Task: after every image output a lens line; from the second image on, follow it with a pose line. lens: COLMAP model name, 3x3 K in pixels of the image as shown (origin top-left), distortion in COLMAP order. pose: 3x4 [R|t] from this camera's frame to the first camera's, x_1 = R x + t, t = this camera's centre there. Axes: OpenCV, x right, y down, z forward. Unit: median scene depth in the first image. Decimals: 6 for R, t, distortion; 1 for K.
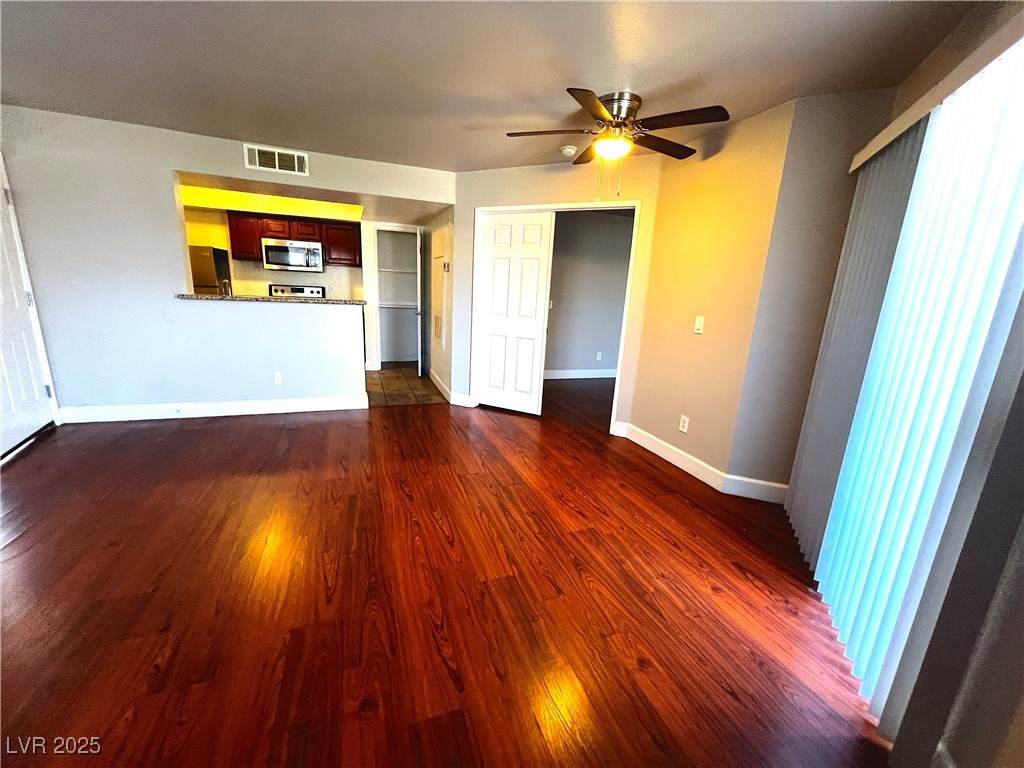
lens RADIAL K [[409.3, 0, 516.3], [0, 409.3, 378.2], [0, 0, 1]] dist [-0.002786, -0.000153]
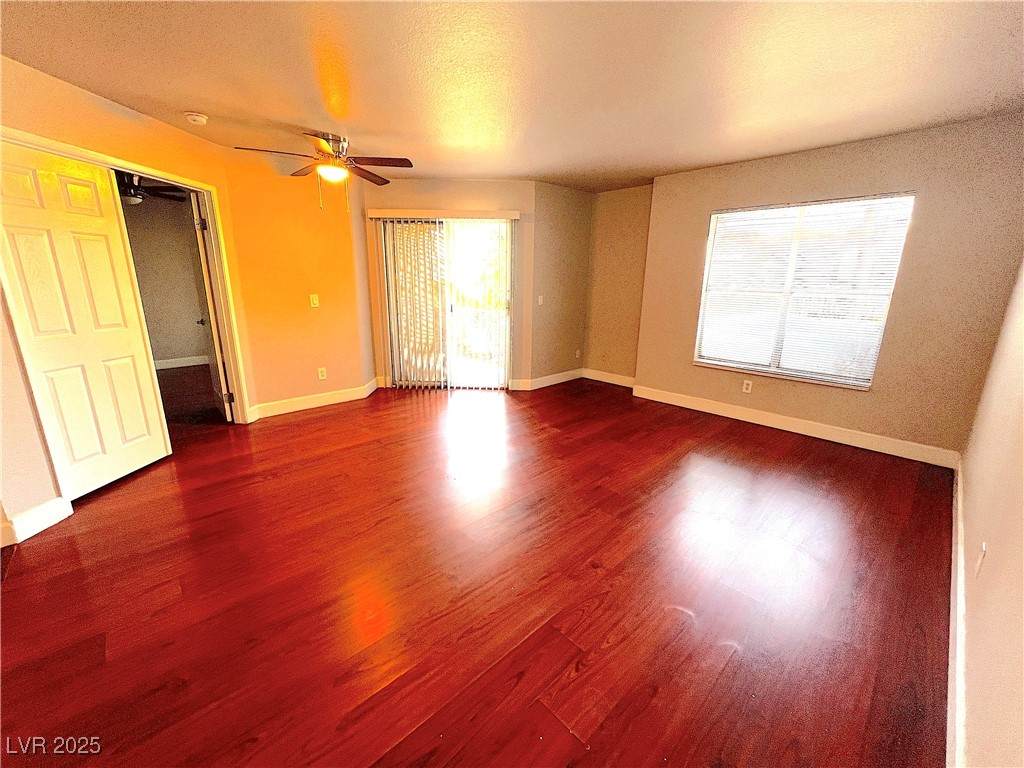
lens RADIAL K [[414.0, 0, 512.4], [0, 414.0, 386.7], [0, 0, 1]] dist [-0.001841, -0.000099]
pose [[-0.388383, -0.287963, 0.875349, -1.663409], [0.165074, 0.912813, 0.373528, -0.406597], [-0.906592, 0.289569, -0.306986, 1.354972]]
